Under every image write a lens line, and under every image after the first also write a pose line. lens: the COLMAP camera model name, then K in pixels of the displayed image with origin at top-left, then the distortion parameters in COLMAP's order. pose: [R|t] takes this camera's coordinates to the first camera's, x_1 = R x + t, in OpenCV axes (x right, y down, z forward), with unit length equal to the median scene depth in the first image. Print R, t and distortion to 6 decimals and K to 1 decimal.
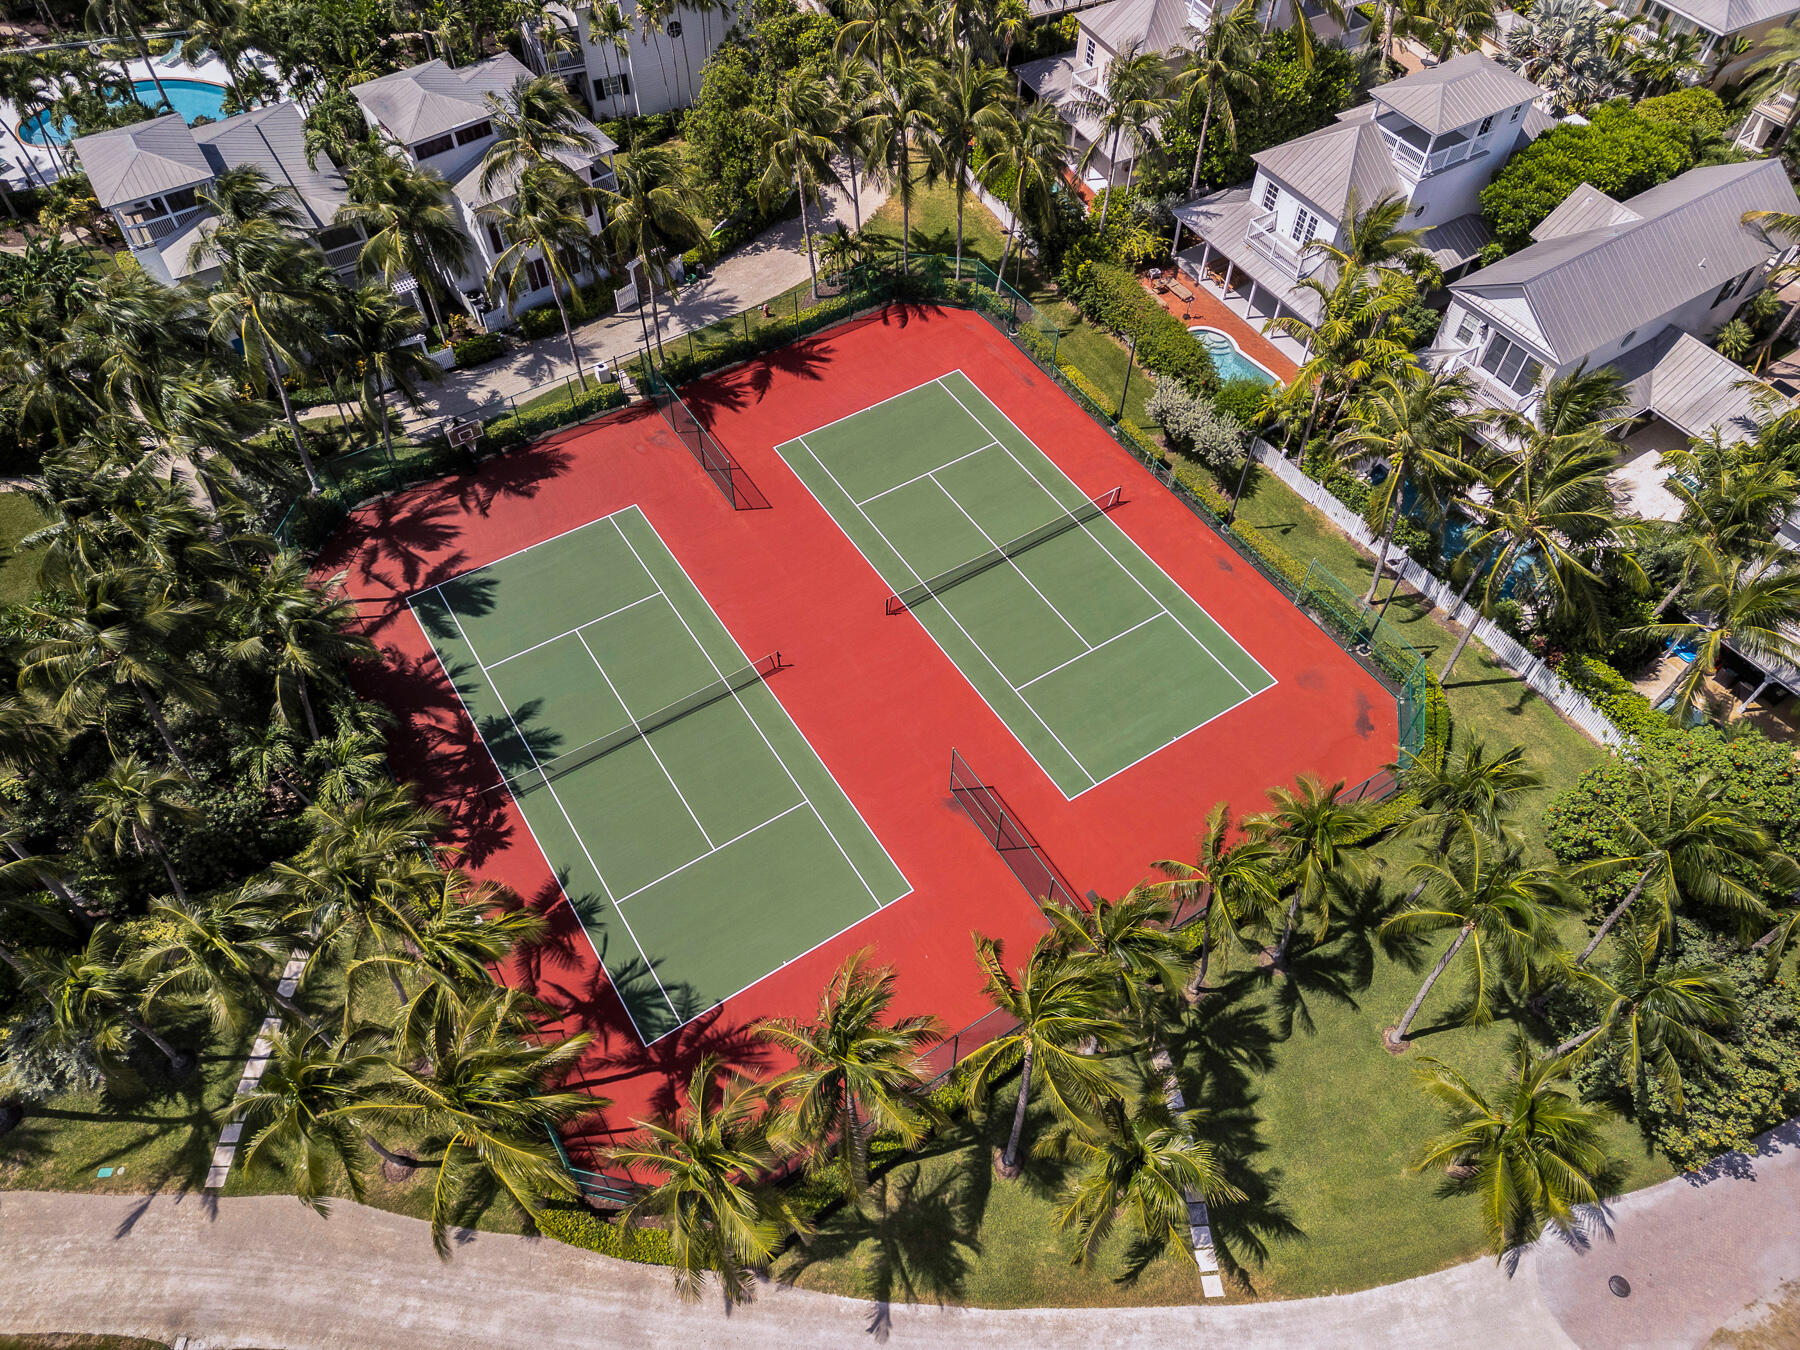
lens RADIAL K [[1311.0, 0, 900.0], [0, 1311.0, 675.0], [0, 0, 1]] dist [0.110717, -0.183944]
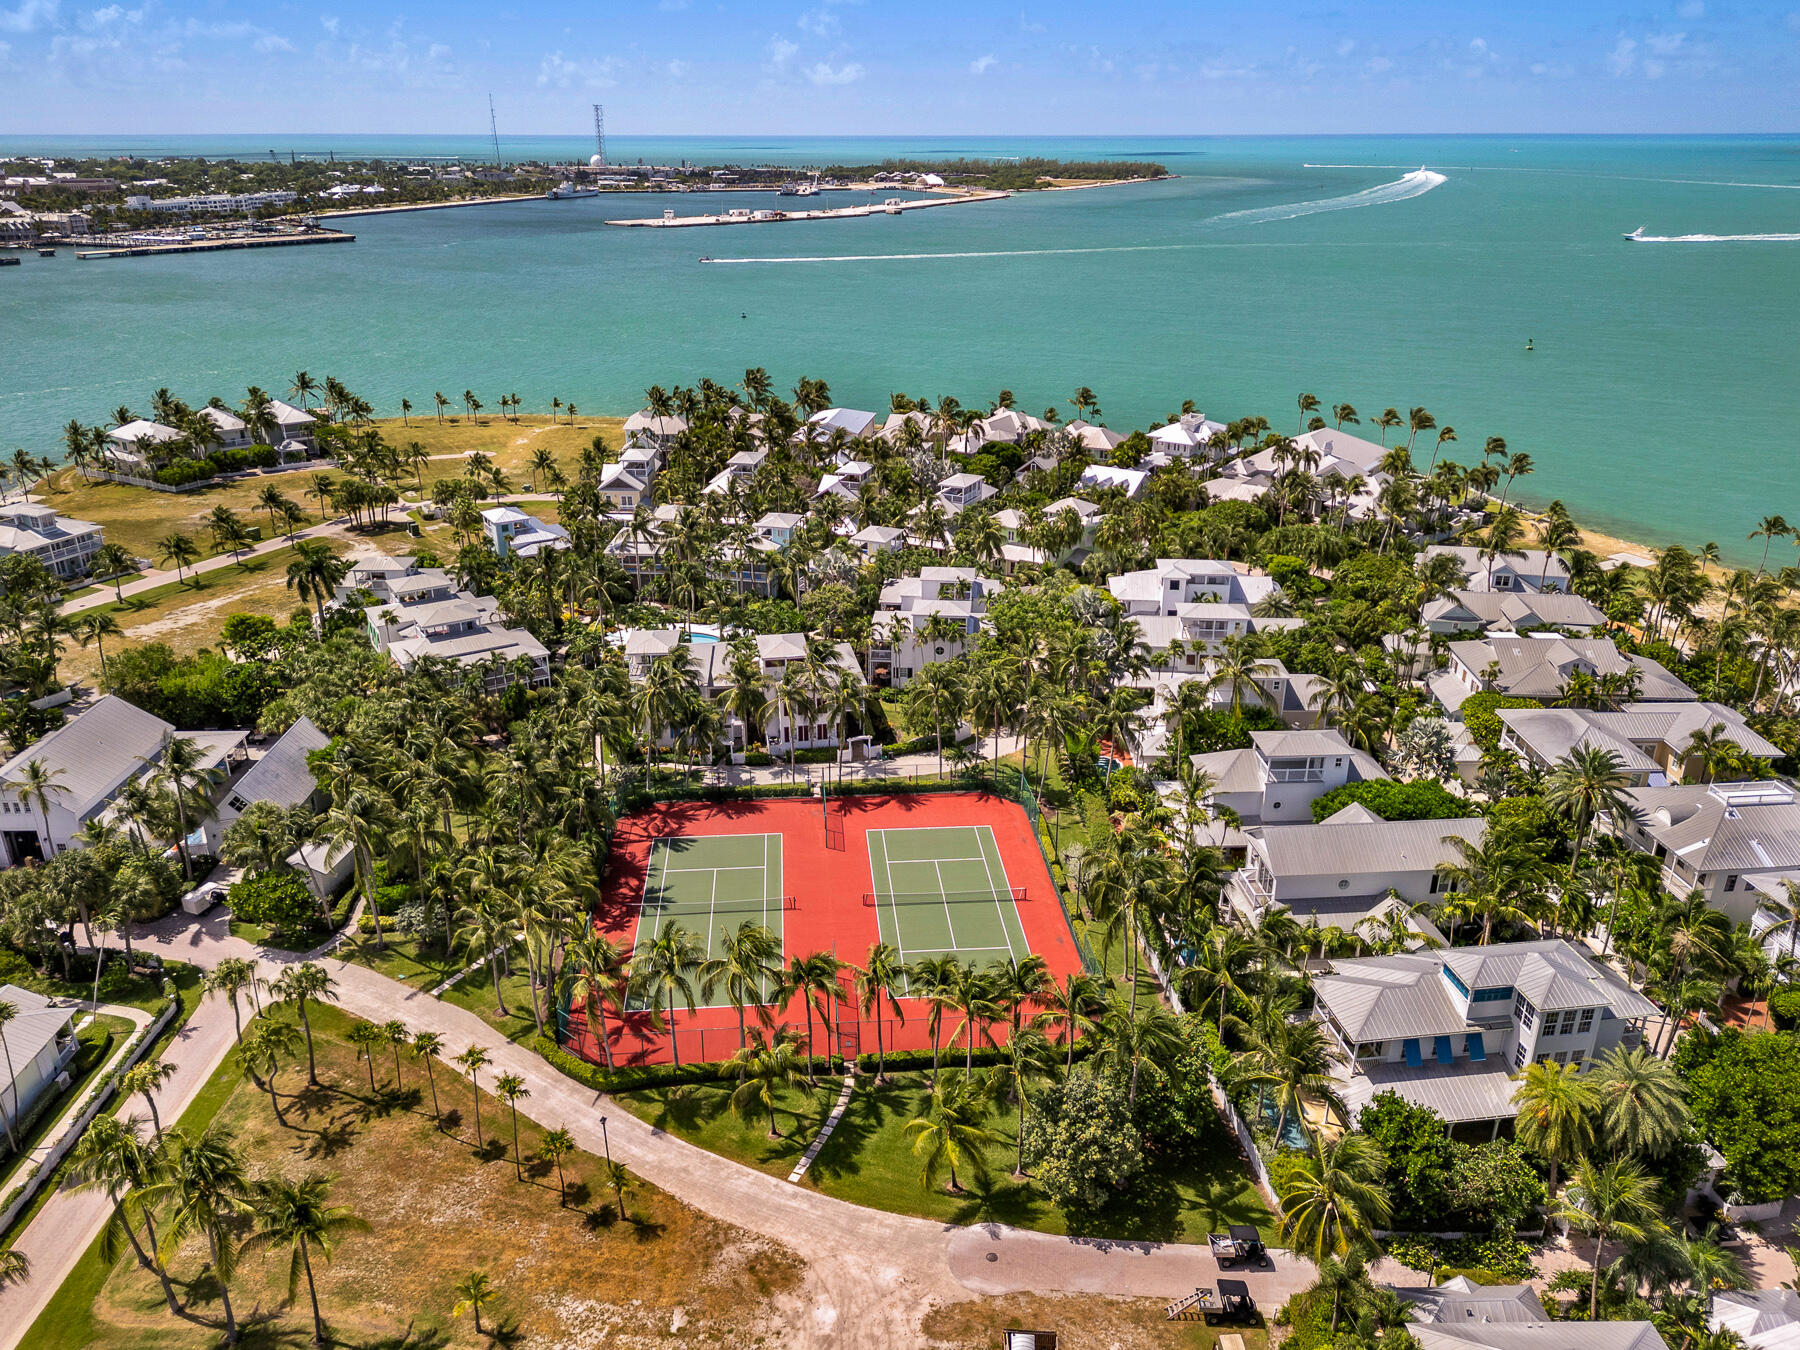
lens RADIAL K [[1311.0, 0, 900.0], [0, 1311.0, 675.0], [0, 0, 1]] dist [0.110717, -0.183944]
pose [[0.880433, 0.166933, -0.443814, 0.686273], [-0.371125, 0.825173, -0.425859, 0.387957], [0.295134, 0.539651, 0.788462, -0.495607]]
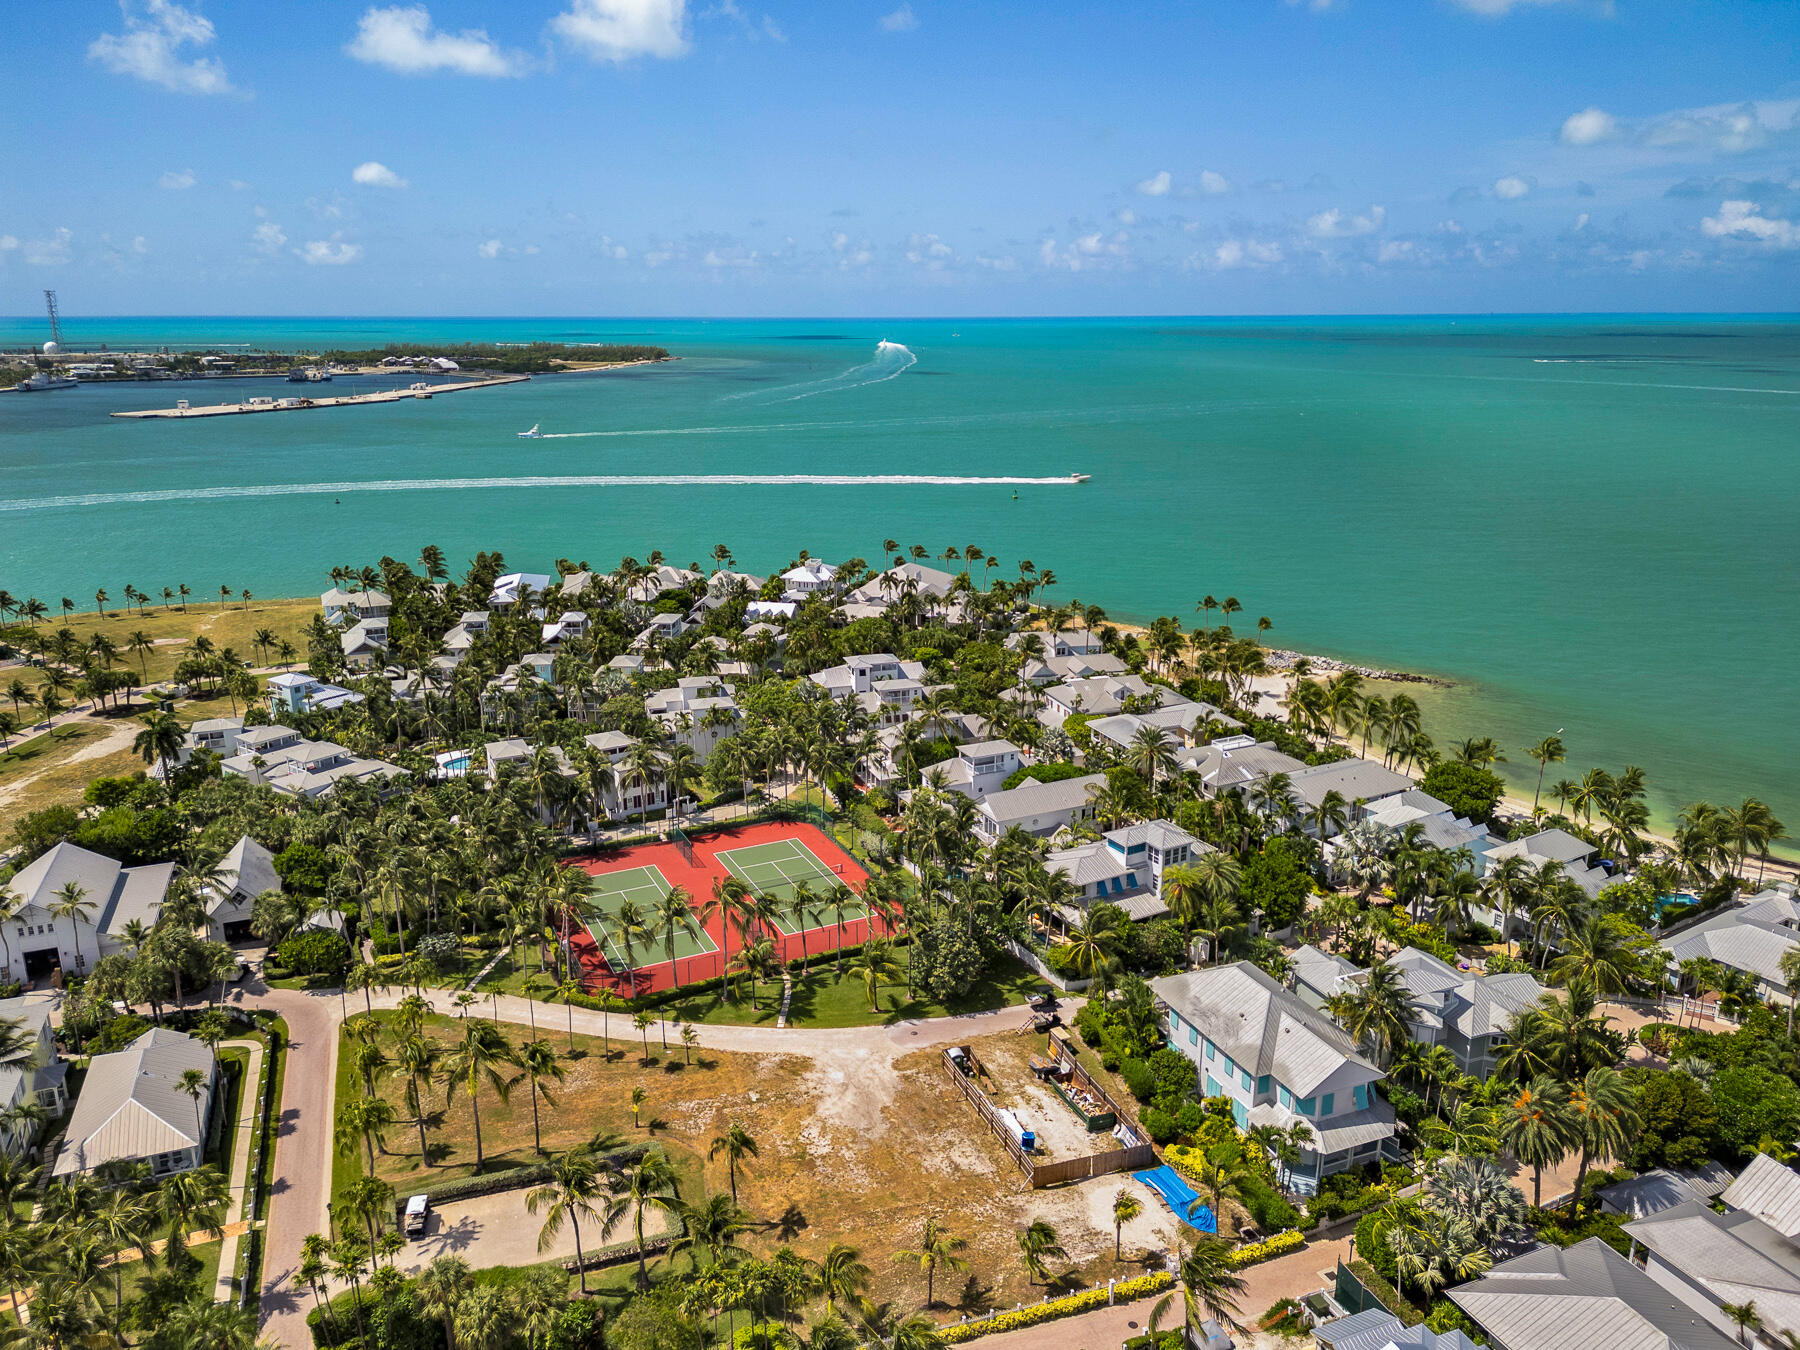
lens RADIAL K [[1311.0, 0, 900.0], [0, 1311.0, 675.0], [0, 0, 1]] dist [0.110717, -0.183944]
pose [[0.993250, 0.016136, -0.114862, 0.530430], [-0.082764, 0.792396, -0.604367, 1.023462], [0.081265, 0.609794, 0.788383, -1.134607]]
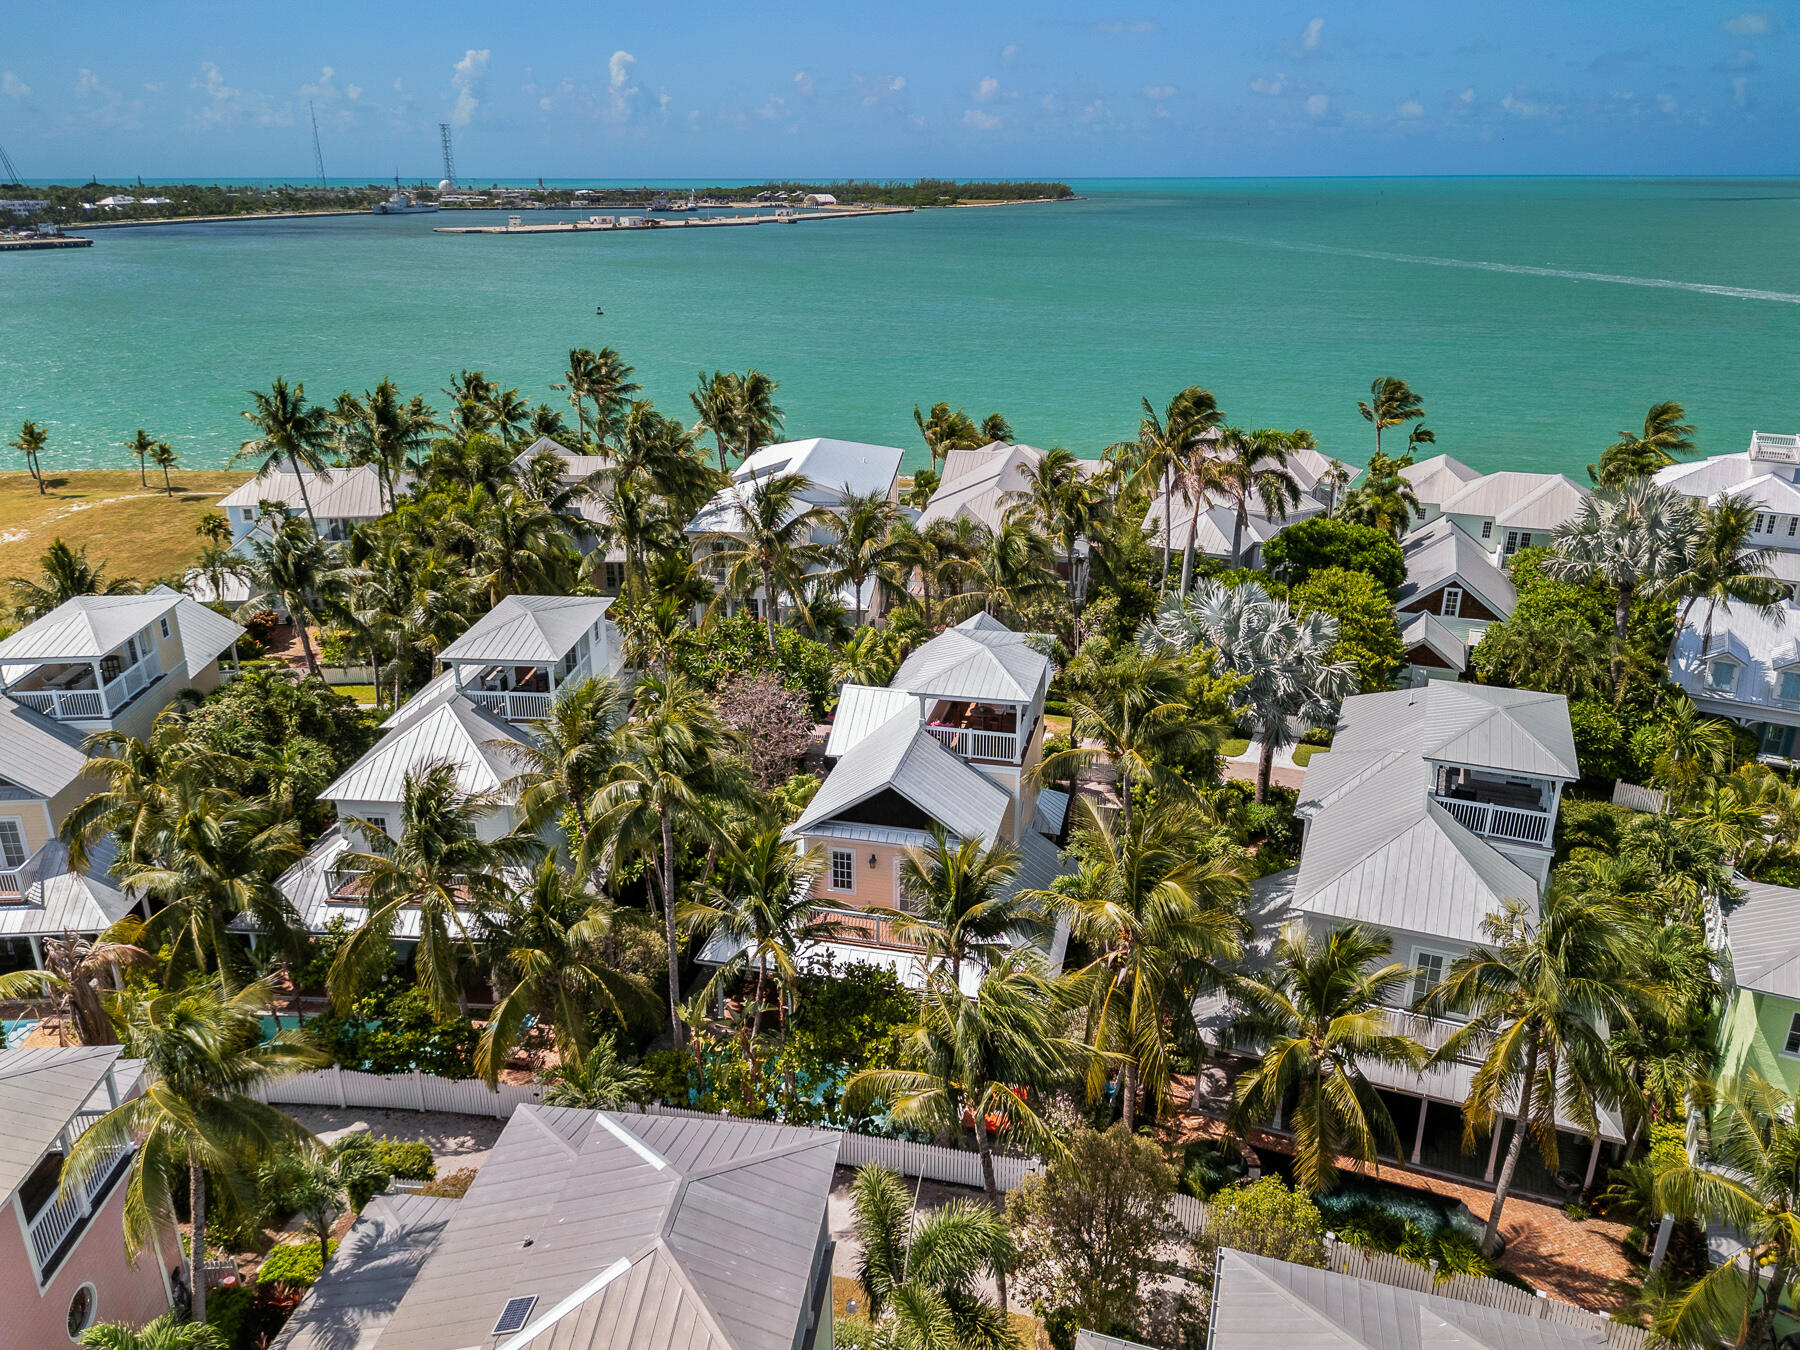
lens RADIAL K [[1235.6, 0, 900.0], [0, 1235.6, 675.0], [0, 0, 1]] dist [0.095648, -0.183104]
pose [[0.923458, 0.126604, -0.362210, -0.561156], [-0.299639, 0.827594, -0.474662, -0.855028], [0.239669, 0.546863, 0.802184, 0.974785]]
